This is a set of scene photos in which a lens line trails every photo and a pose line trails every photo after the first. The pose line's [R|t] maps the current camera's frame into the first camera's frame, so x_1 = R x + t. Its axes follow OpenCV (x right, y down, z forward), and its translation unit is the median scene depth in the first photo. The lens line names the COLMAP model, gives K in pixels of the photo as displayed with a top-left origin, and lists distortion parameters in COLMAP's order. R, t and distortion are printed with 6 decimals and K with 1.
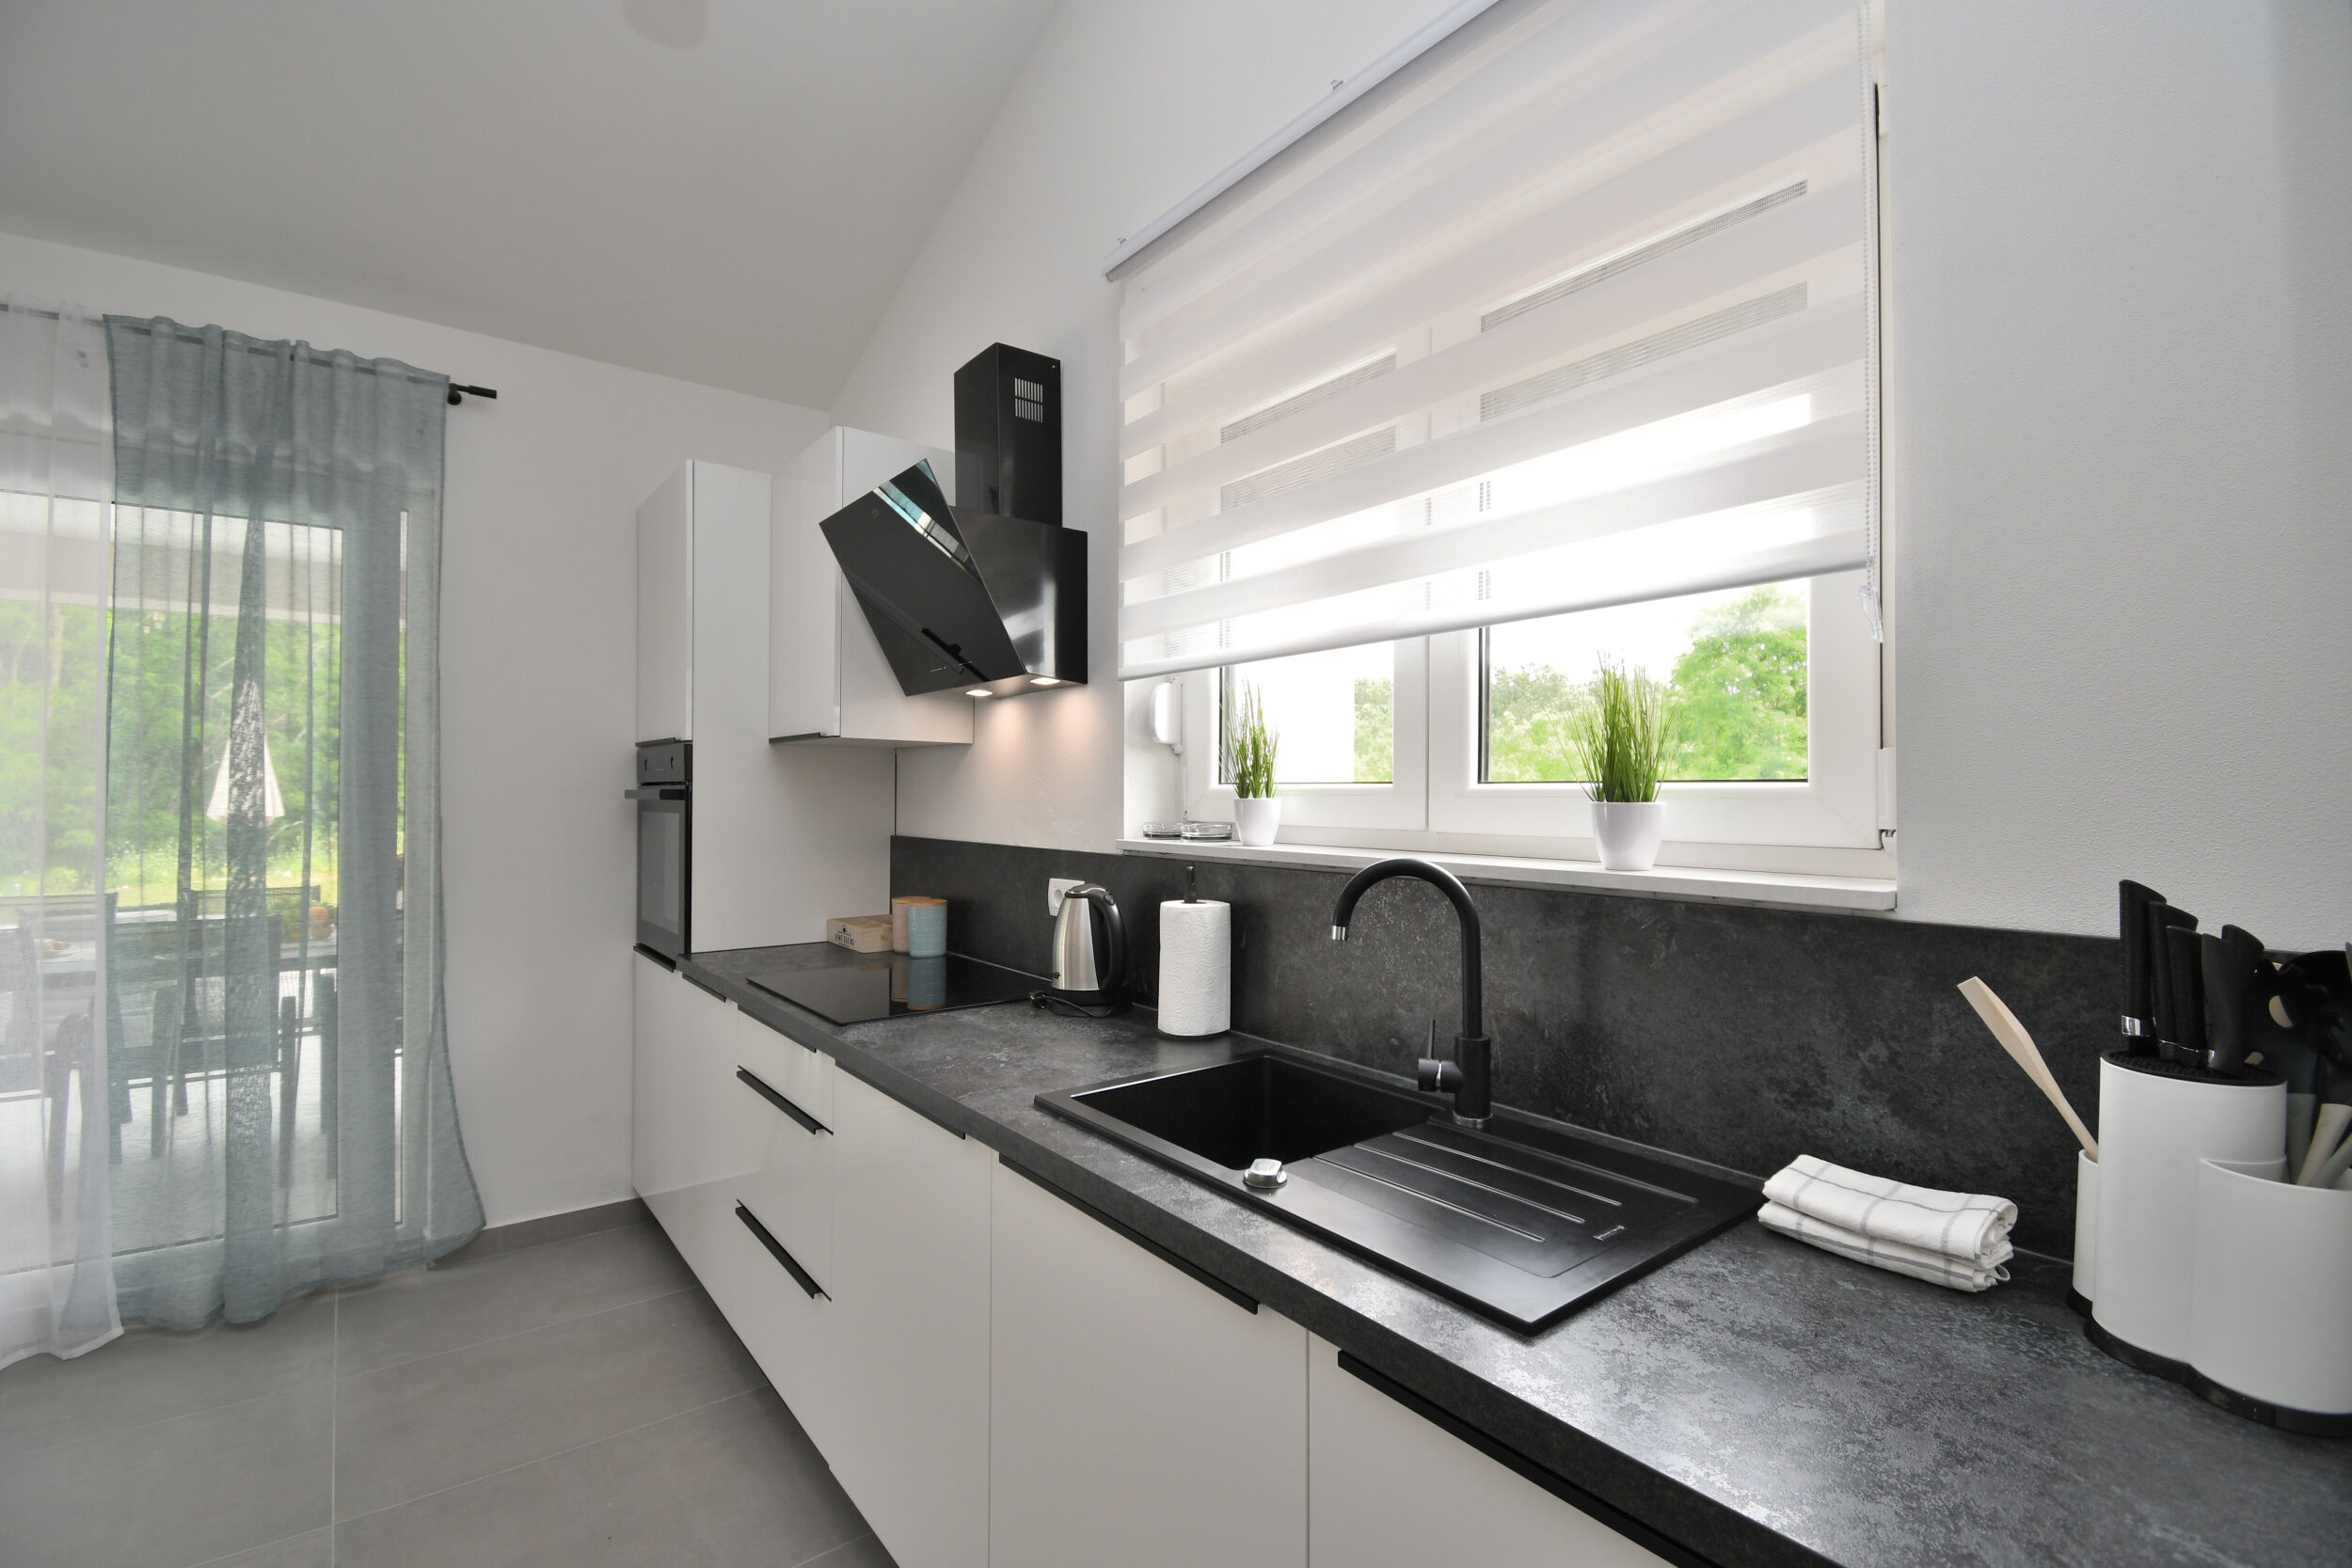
lens RADIAL K [[1050.6, 0, 1160.0], [0, 1050.6, 791.0], [0, 0, 1]] dist [0.020523, -0.022228]
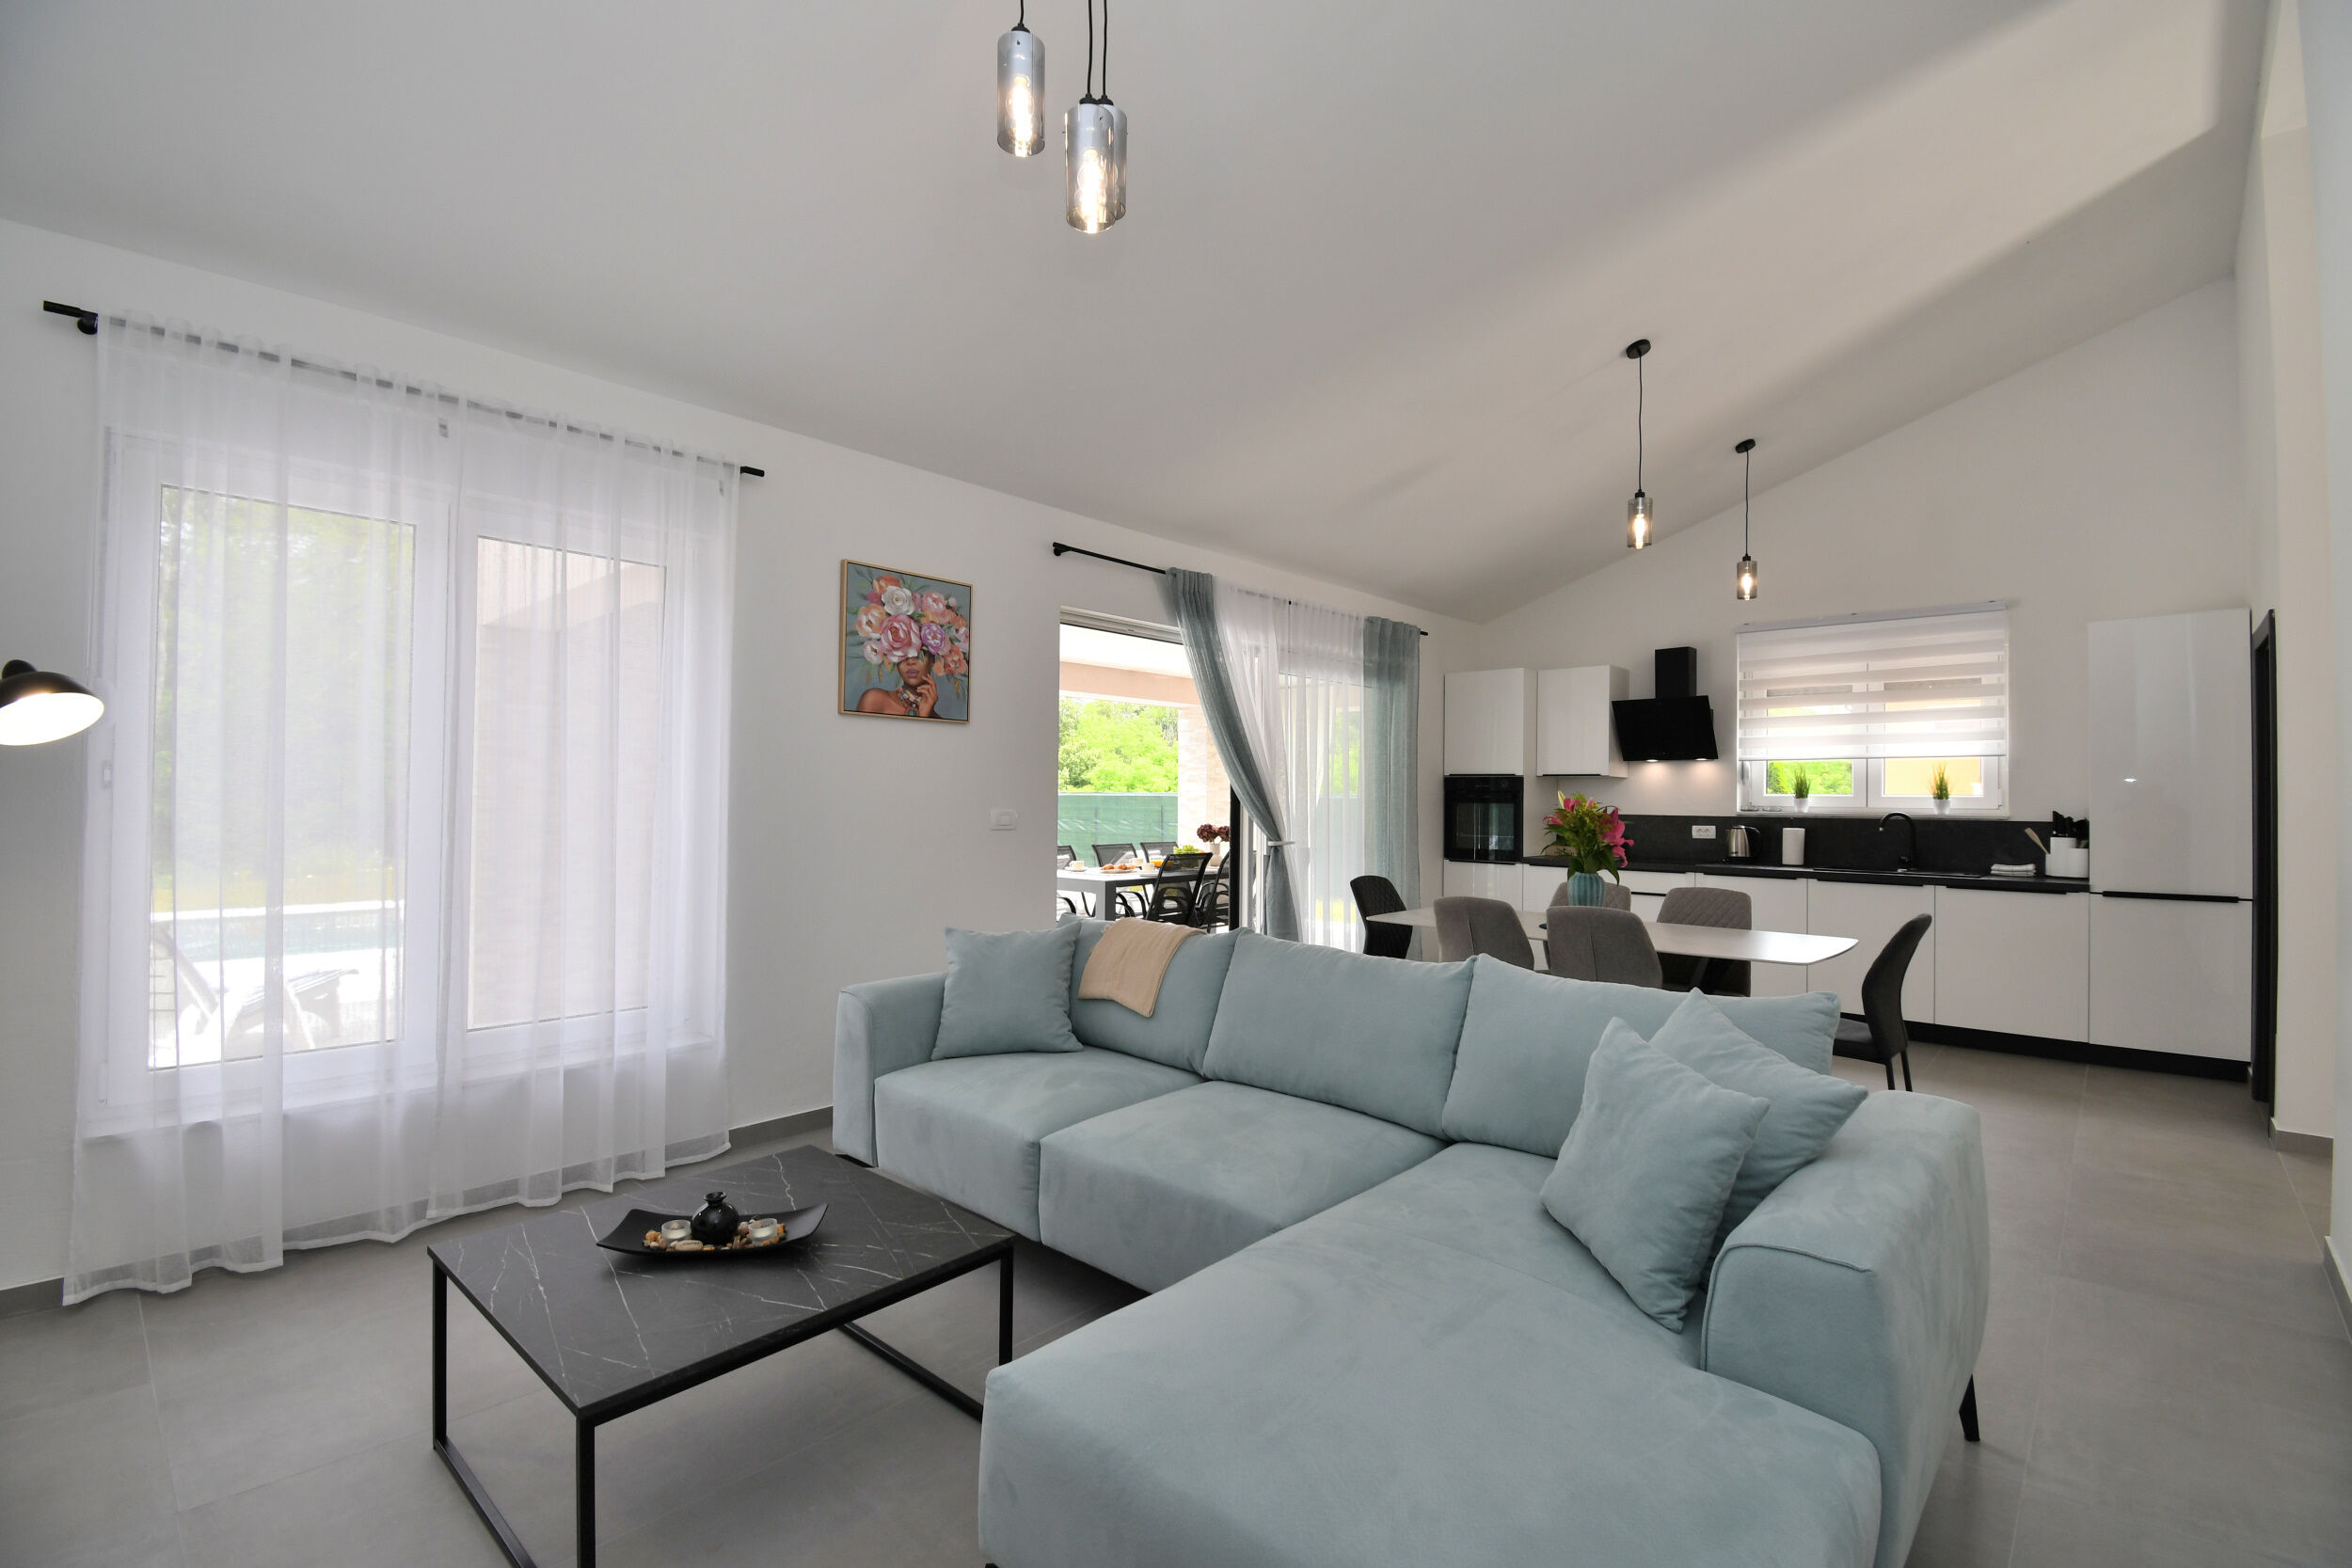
lens RADIAL K [[1030.7, 0, 1182.1], [0, 1030.7, 788.6], [0, 0, 1]] dist [0.021767, -0.027409]
pose [[0.984378, 0.007310, 0.175915, -1.791541], [-0.006111, 0.999954, -0.007358, 0.008401], [-0.175961, 0.006168, 0.984378, -1.413715]]
